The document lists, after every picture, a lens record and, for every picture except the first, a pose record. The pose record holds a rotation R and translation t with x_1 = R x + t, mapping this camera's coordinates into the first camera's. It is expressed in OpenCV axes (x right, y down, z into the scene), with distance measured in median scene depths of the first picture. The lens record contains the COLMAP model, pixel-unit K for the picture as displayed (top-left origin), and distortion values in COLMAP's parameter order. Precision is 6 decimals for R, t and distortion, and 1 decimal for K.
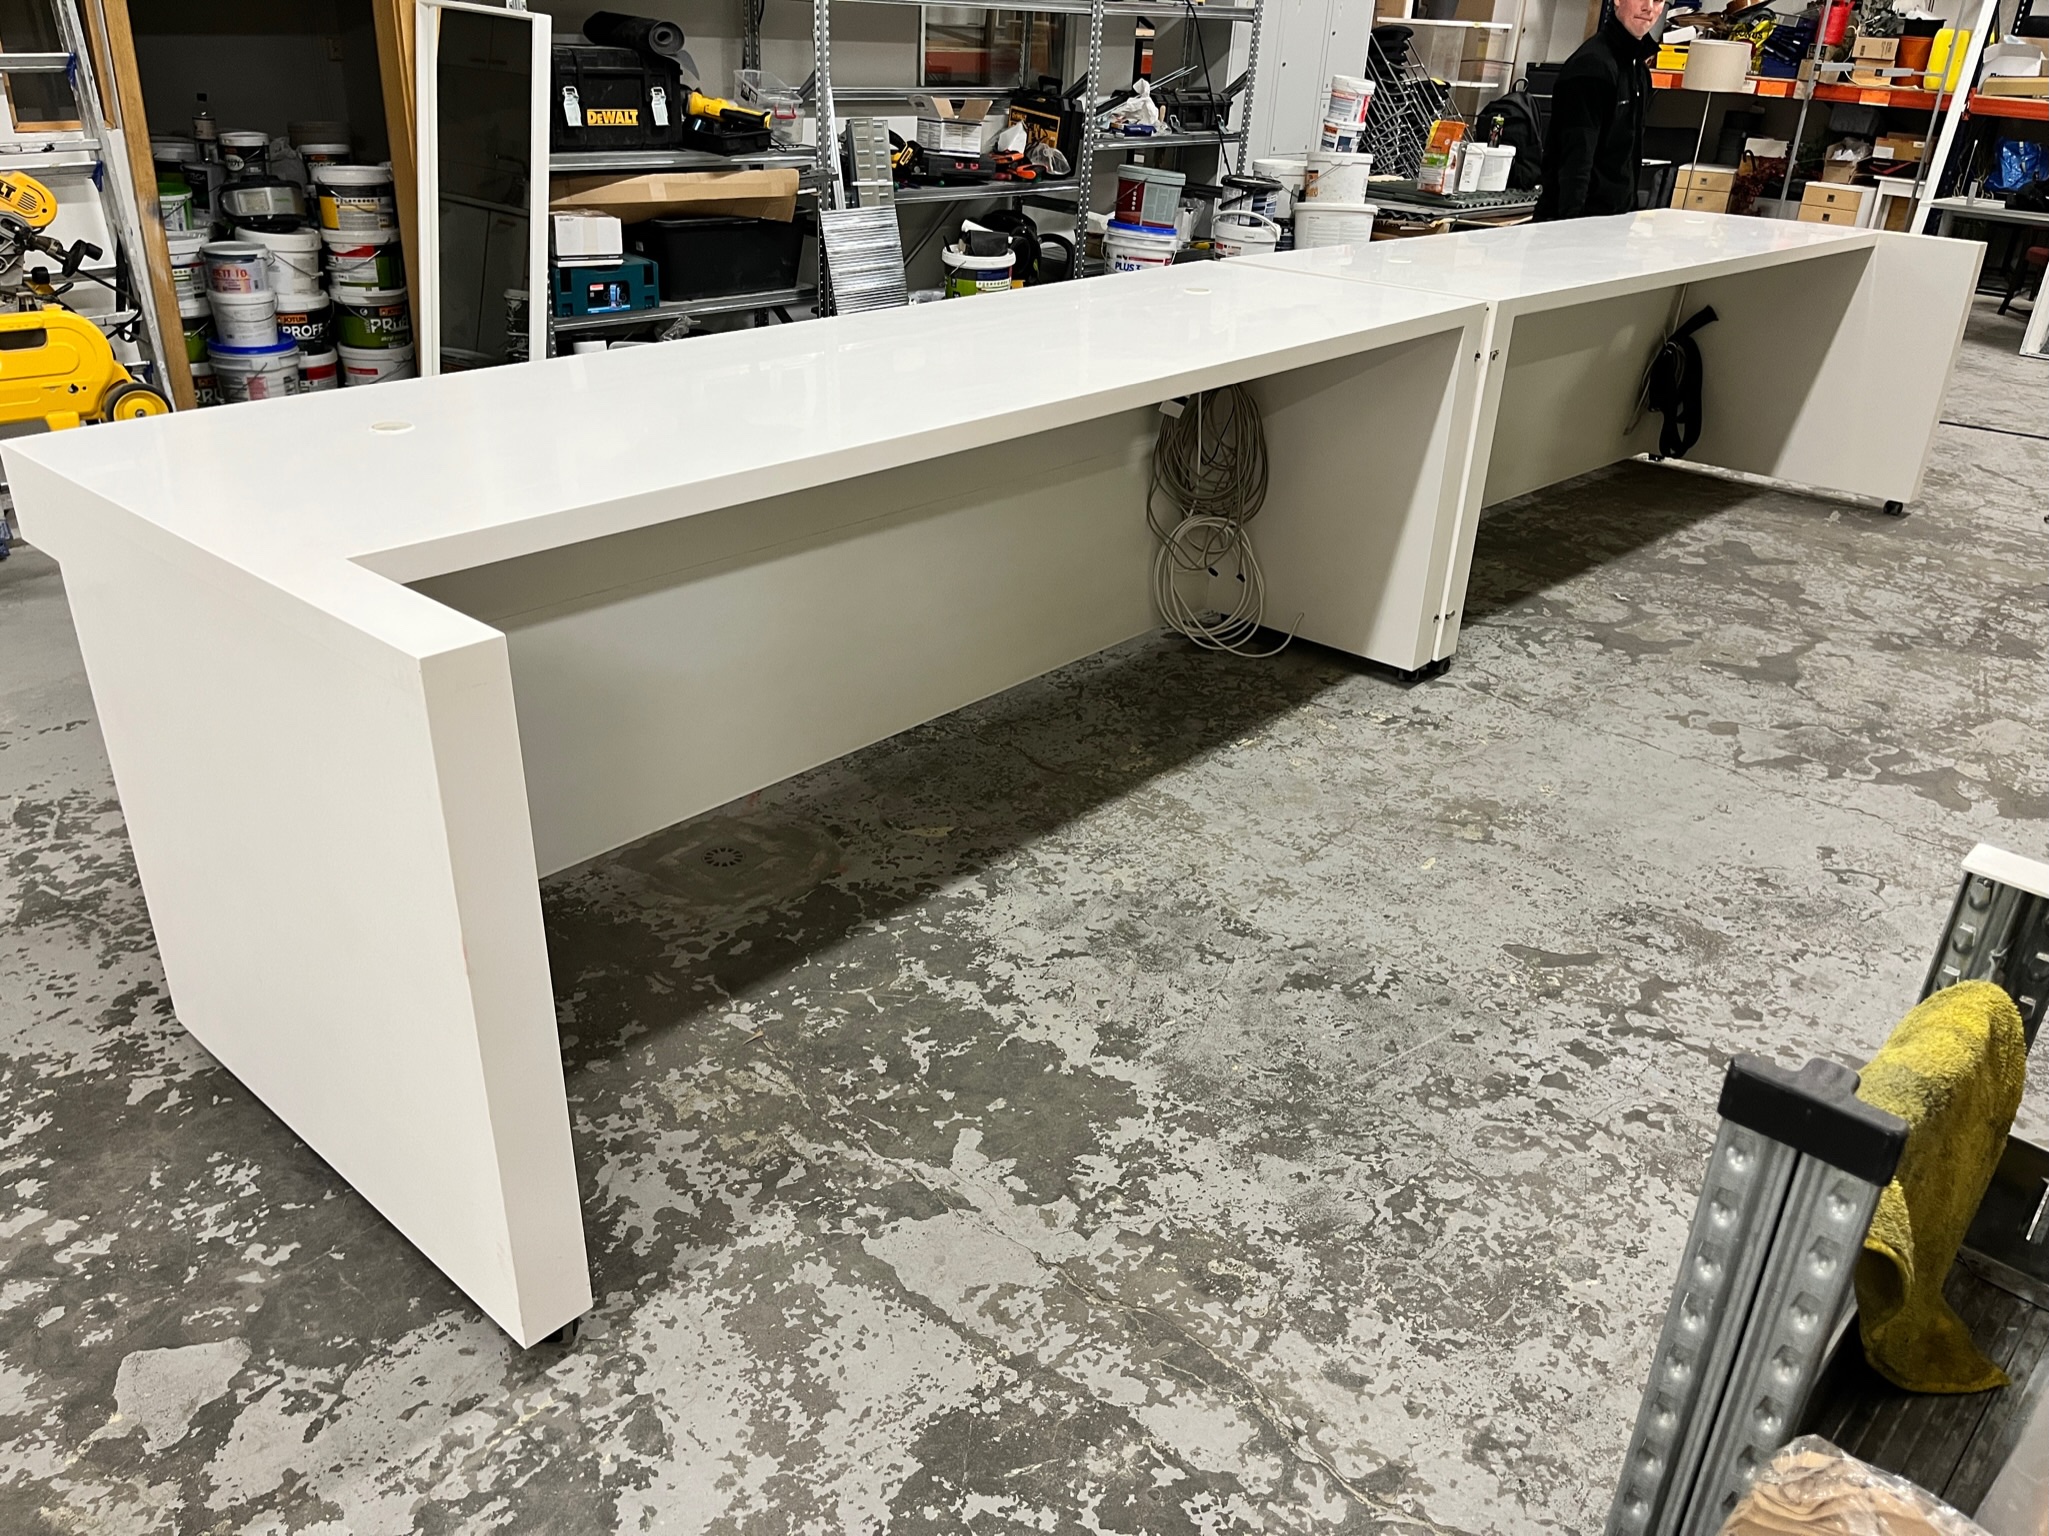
lens RADIAL K [[1538.1, 0, 1044.2], [0, 1538.1, 770.4], [0, 0, 1]] dist [0.085097, -0.118280]
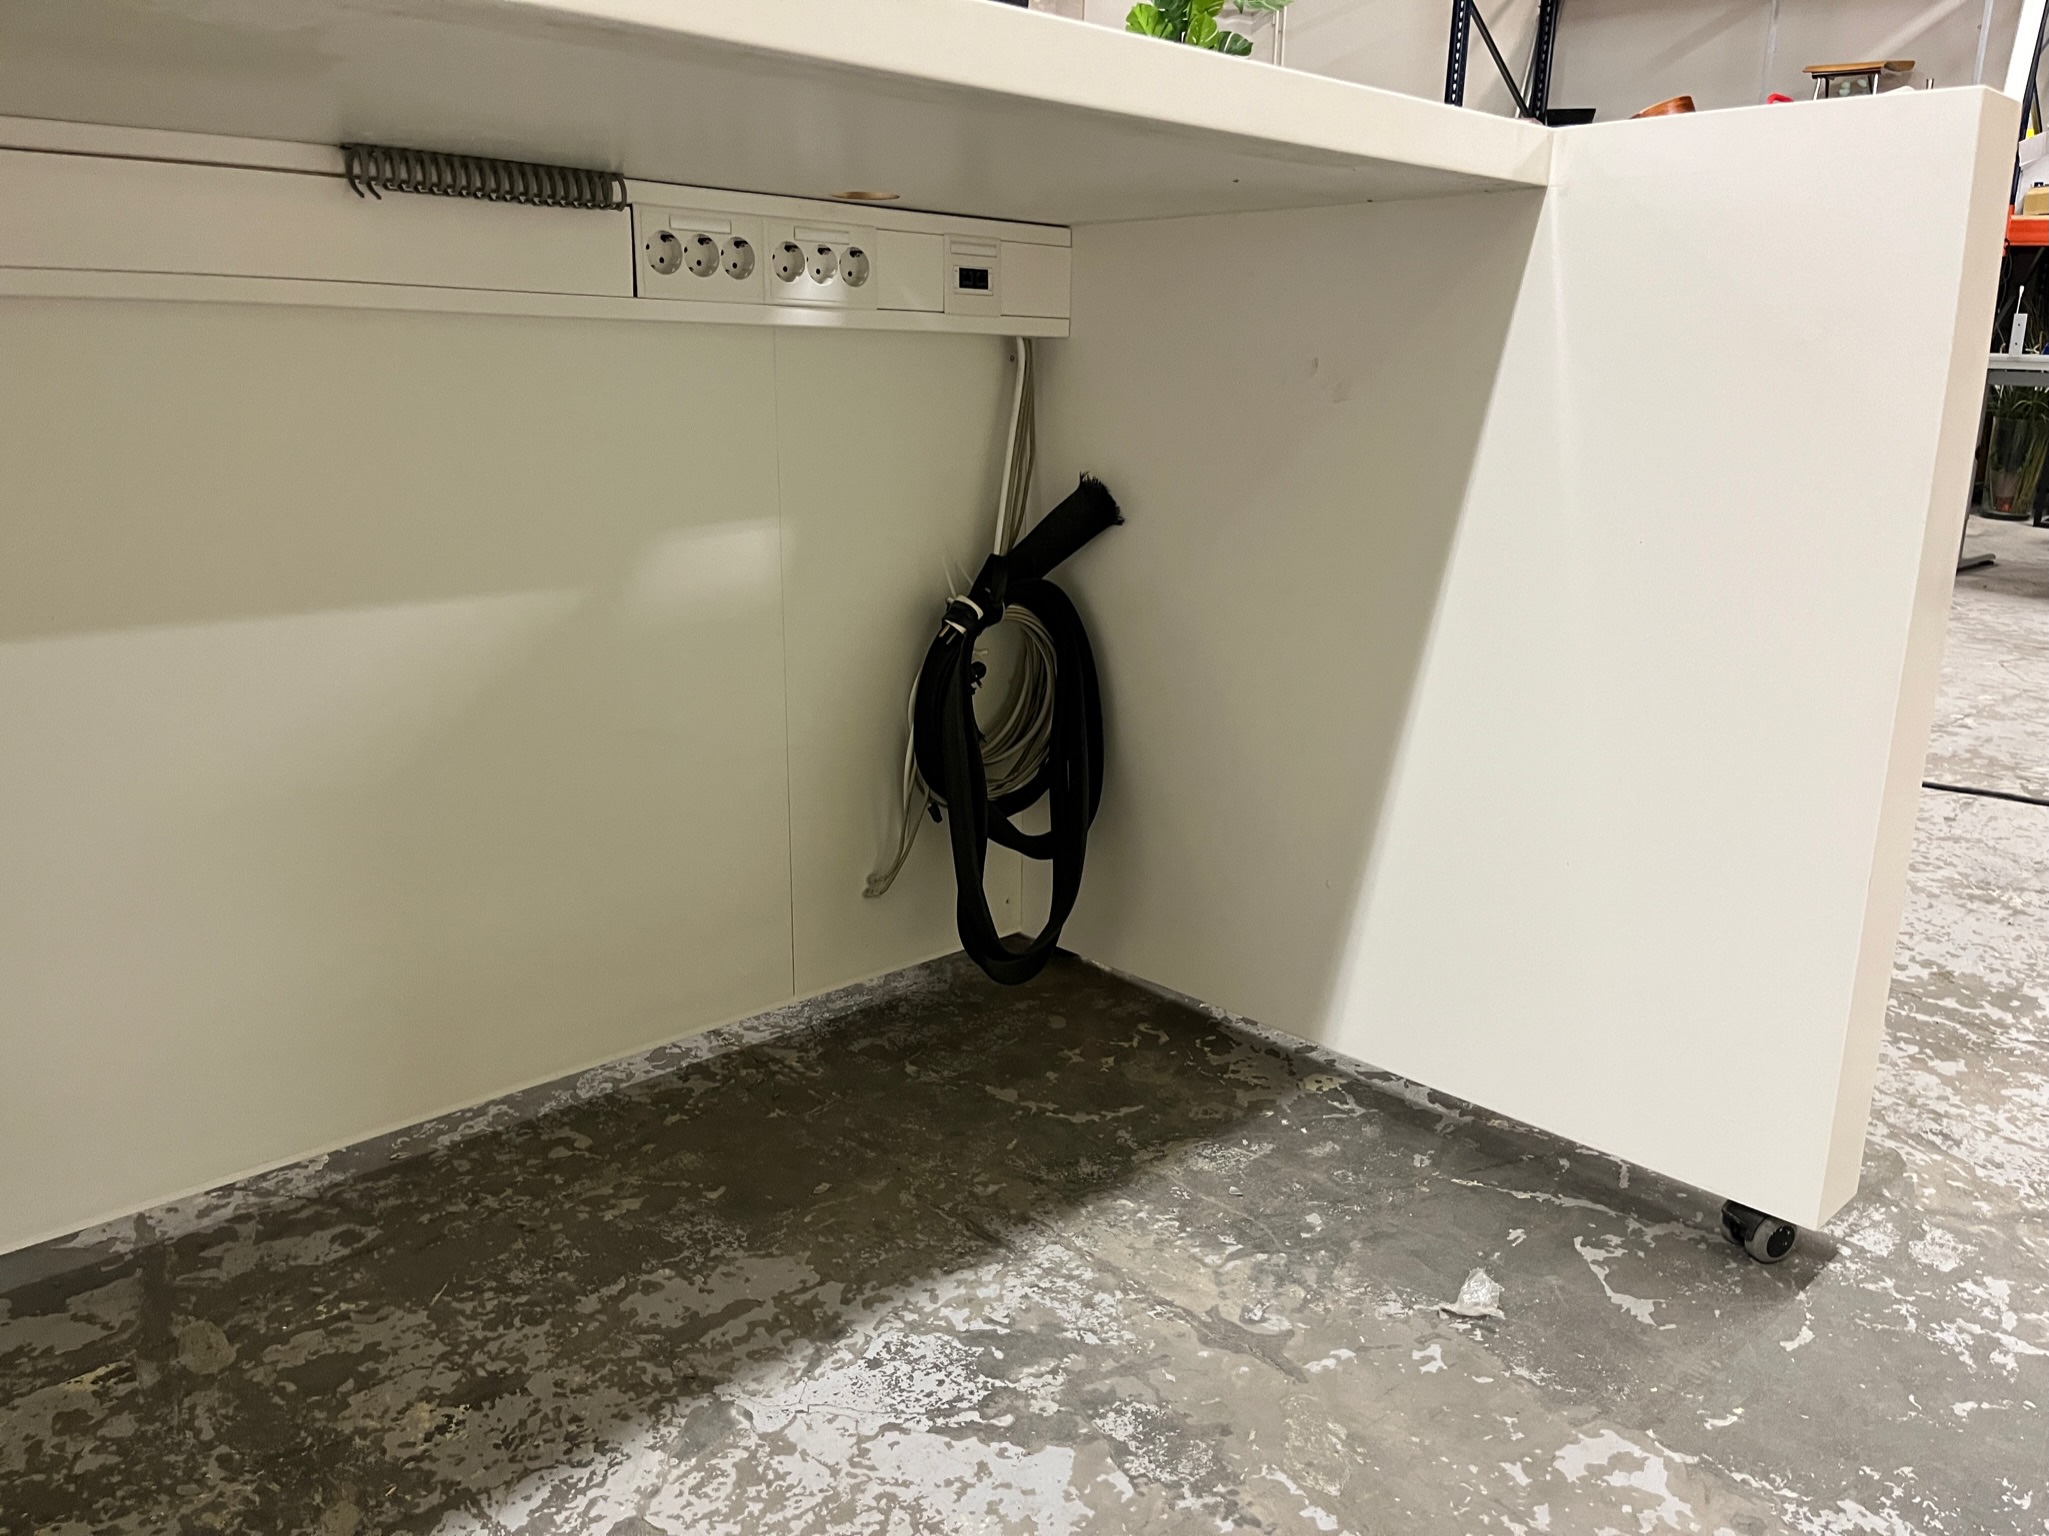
lens RADIAL K [[1538.1, 0, 1044.2], [0, 1538.1, 770.4], [0, 0, 1]] dist [0.085097, -0.118280]
pose [[0.998329, -0.009757, -0.056949, 0.594012], [-0.000876, 0.982970, -0.183766, -0.257141], [0.057772, 0.183509, 0.981319, 0.985201]]
